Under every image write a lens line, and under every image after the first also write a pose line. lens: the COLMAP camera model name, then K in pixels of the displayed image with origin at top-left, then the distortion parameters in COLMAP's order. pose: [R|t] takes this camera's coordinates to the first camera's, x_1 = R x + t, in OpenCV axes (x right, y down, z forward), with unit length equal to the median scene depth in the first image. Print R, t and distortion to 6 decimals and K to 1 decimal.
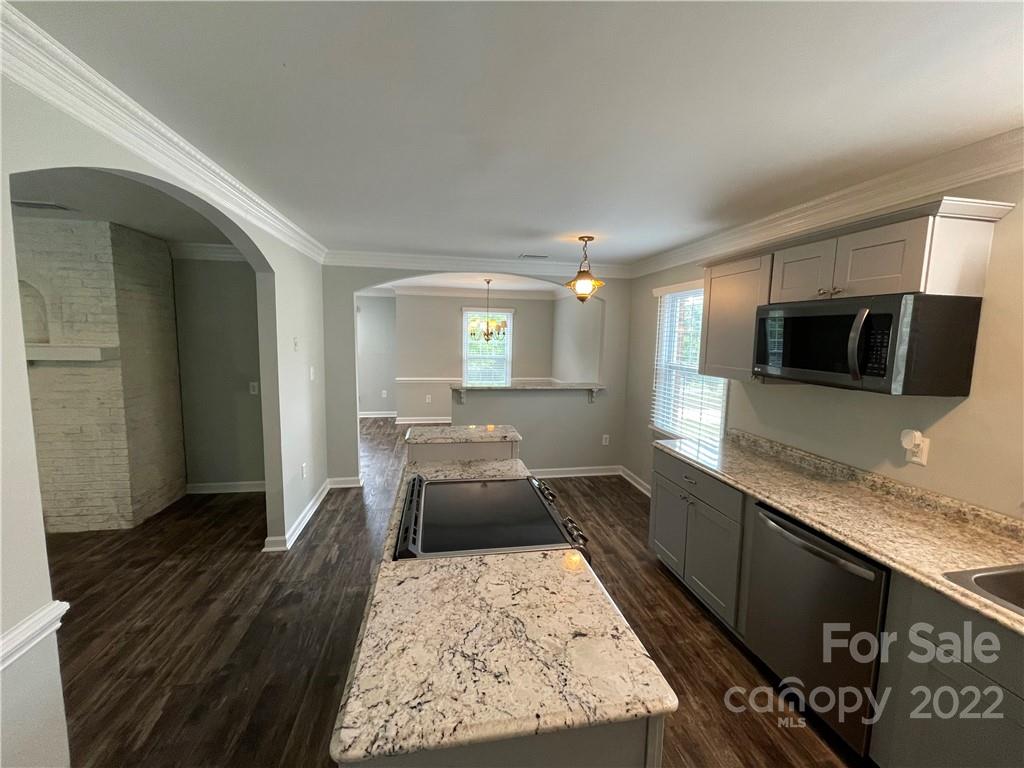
lens RADIAL K [[412.5, 0, 510.5], [0, 412.5, 379.3], [0, 0, 1]] dist [0.001220, -0.000282]
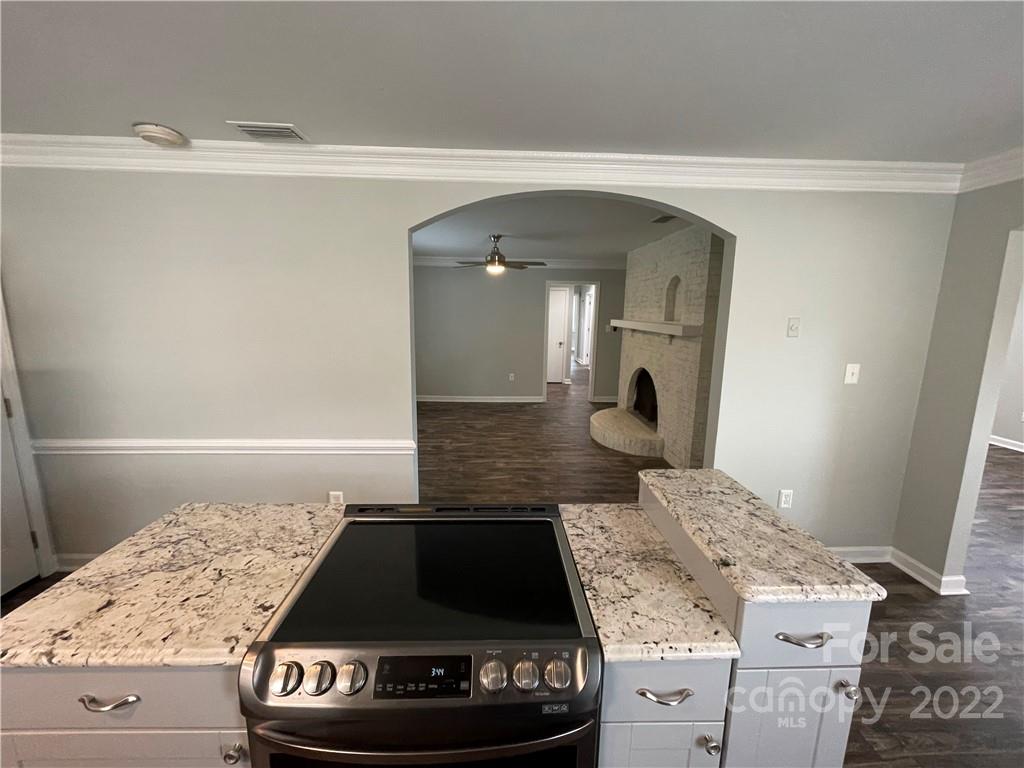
lens RADIAL K [[412.5, 0, 513.3], [0, 412.5, 382.2], [0, 0, 1]] dist [0.001220, -0.000282]
pose [[-0.137057, 0.153700, -0.978566, 0.428376], [-0.123292, 0.977560, 0.170810, -0.083449], [0.982860, 0.144060, -0.115032, 0.936116]]
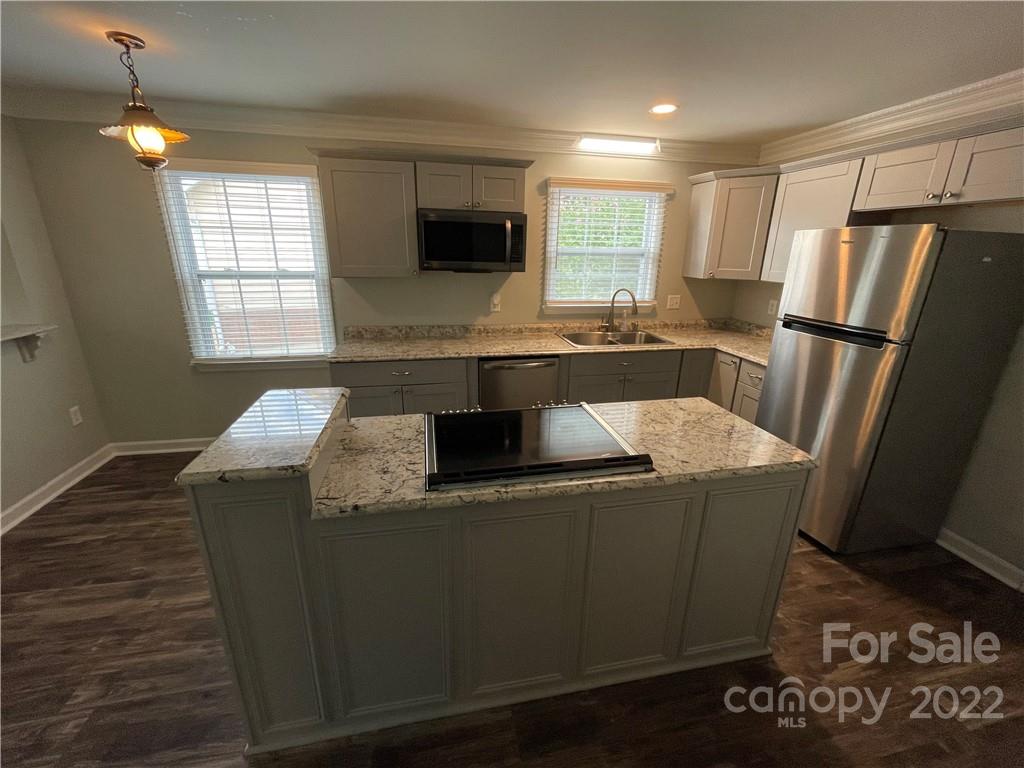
lens RADIAL K [[412.5, 0, 511.2], [0, 412.5, 379.8], [0, 0, 1]] dist [0.001220, -0.000282]
pose [[-0.020806, -0.324006, 0.945826, -0.727771], [0.088832, 0.941690, 0.324543, -0.084857], [-0.995829, 0.090772, 0.009189, 0.824165]]
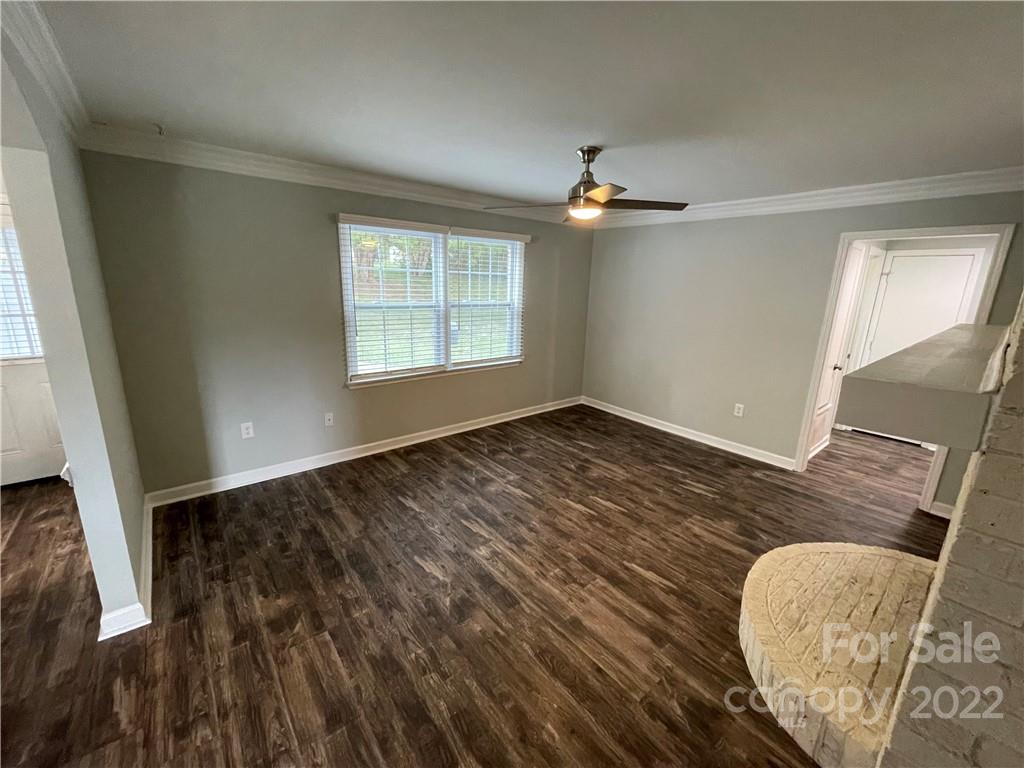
lens RADIAL K [[412.5, 0, 511.6], [0, 412.5, 384.6], [0, 0, 1]] dist [0.001220, -0.000282]
pose [[-0.871366, 0.076260, -0.484670, -0.985368], [-0.097785, 0.941035, 0.323869, -0.182118], [0.480790, 0.329602, -0.812529, 1.541401]]
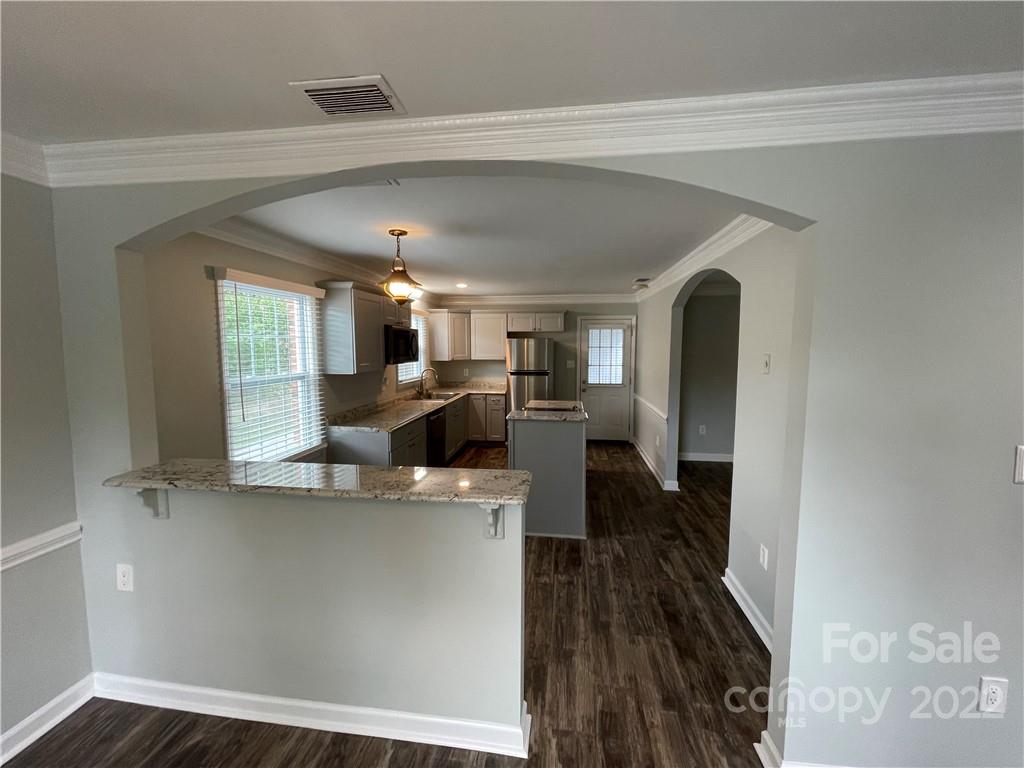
lens RADIAL K [[413.4, 0, 510.4], [0, 413.4, 377.2], [0, 0, 1]] dist [-0.000907, -0.000067]
pose [[-0.949235, -0.041278, 0.311849, -0.506086], [0.017683, 0.982784, 0.183911, -0.297201], [-0.314072, 0.180089, -0.932163, 2.738969]]
